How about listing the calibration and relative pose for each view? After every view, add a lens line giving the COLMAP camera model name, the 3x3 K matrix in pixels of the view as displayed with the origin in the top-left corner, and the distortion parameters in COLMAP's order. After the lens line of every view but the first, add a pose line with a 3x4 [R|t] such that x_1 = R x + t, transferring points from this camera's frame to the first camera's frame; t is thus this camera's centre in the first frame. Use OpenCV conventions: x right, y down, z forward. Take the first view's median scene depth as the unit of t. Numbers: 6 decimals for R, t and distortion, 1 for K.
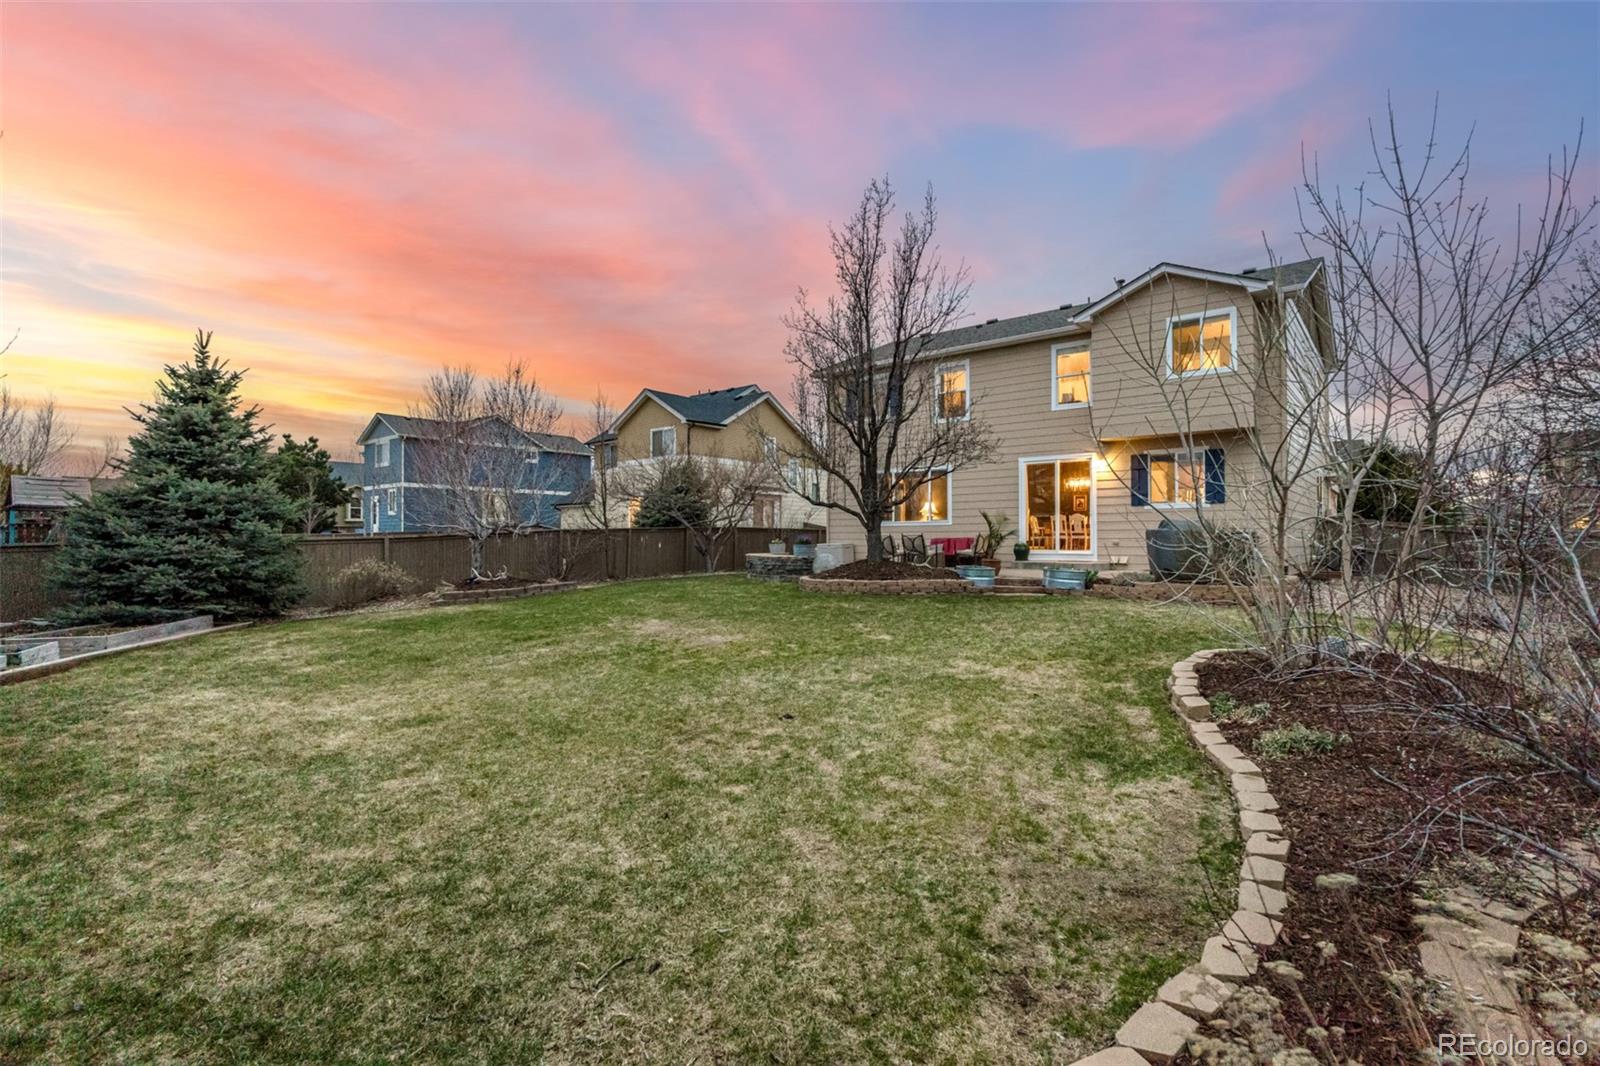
lens RADIAL K [[752.6, 0, 800.0], [0, 752.6, 533.0], [0, 0, 1]] dist [-0.001293, -0.000458]
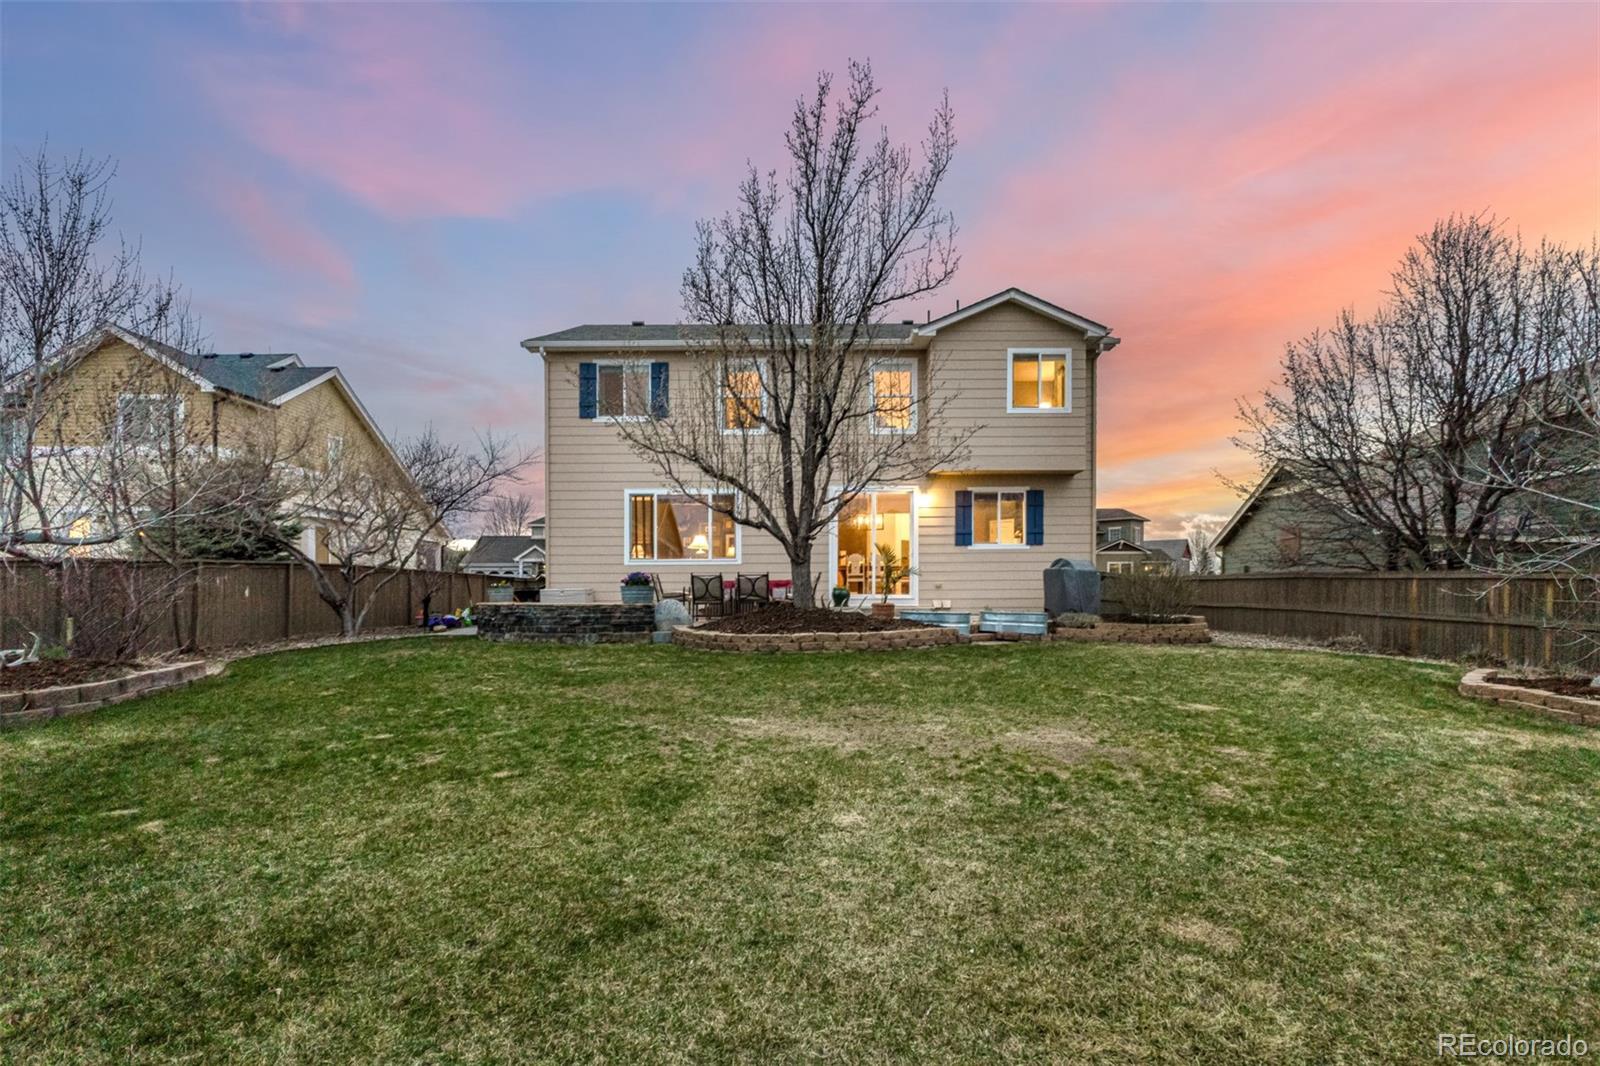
lens RADIAL K [[785.7, 0, 798.9], [0, 785.7, 600.0], [0, 0, 1]] dist [-0.000251, 0.000151]
pose [[0.777163, -0.006762, 0.629263, -0.323817], [-0.003818, 0.999873, 0.015460, 0.016993], [-0.629288, -0.014418, 0.777039, 0.366321]]
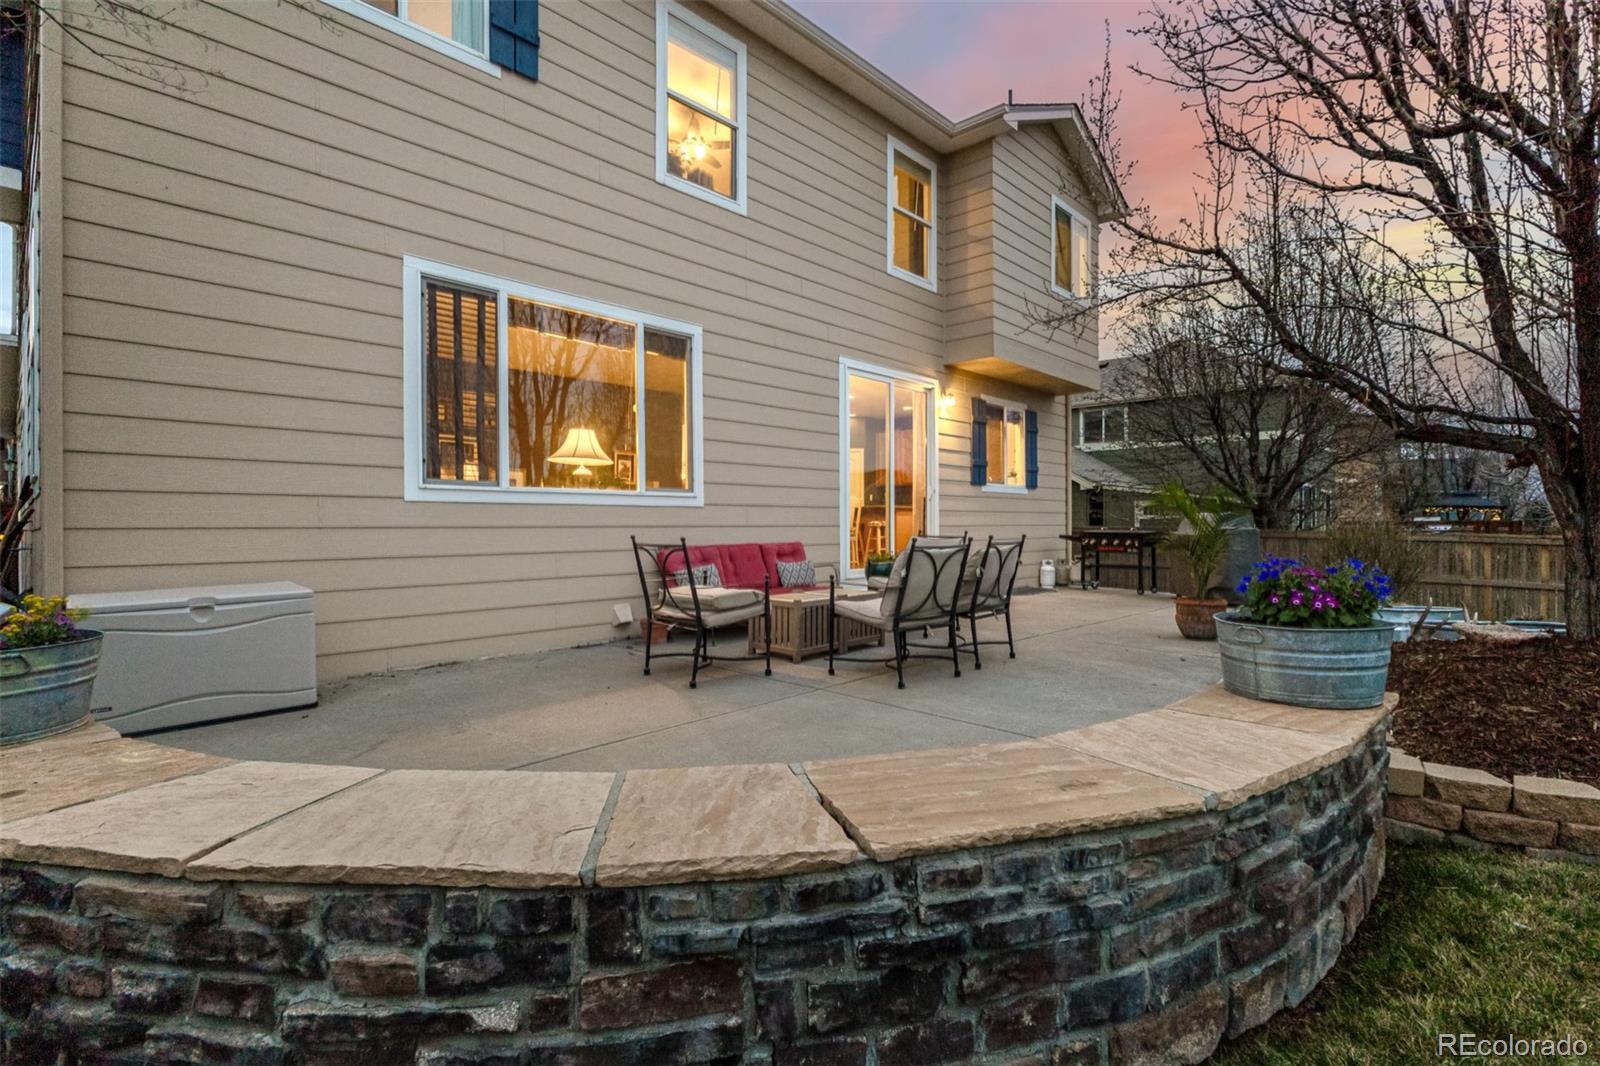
lens RADIAL K [[752.6, 0, 800.0], [0, 752.6, 533.0], [0, 0, 1]] dist [-0.001293, -0.000458]
pose [[0.066395, -0.010899, 0.997734, -0.153108], [-0.010381, 0.999879, 0.011613, -0.003830], [-0.997739, -0.011128, 0.066274, 1.097512]]
